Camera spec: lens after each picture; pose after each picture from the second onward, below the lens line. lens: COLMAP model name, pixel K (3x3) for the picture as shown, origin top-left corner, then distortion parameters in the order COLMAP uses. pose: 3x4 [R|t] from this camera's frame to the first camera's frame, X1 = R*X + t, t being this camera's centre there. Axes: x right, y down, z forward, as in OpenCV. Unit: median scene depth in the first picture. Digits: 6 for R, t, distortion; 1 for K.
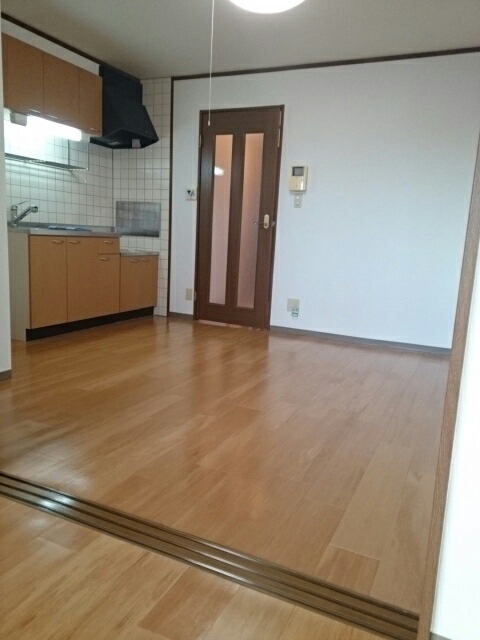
lens RADIAL K [[507.6, 0, 240.0], [0, 507.6, 320.2], [0, 0, 1]] dist [0.071982, -0.035071]
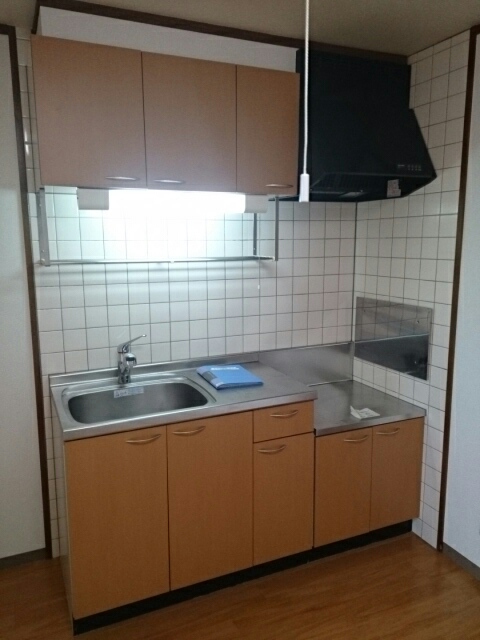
lens RADIAL K [[507.6, 0, 239.0], [0, 507.6, 321.9], [0, 0, 1]] dist [0.071982, -0.035071]
pose [[0.755030, 0.058041, -0.653117, 0.015875], [-0.068599, 0.997600, 0.009352, -0.214280], [0.652092, 0.037742, 0.757199, 0.542051]]
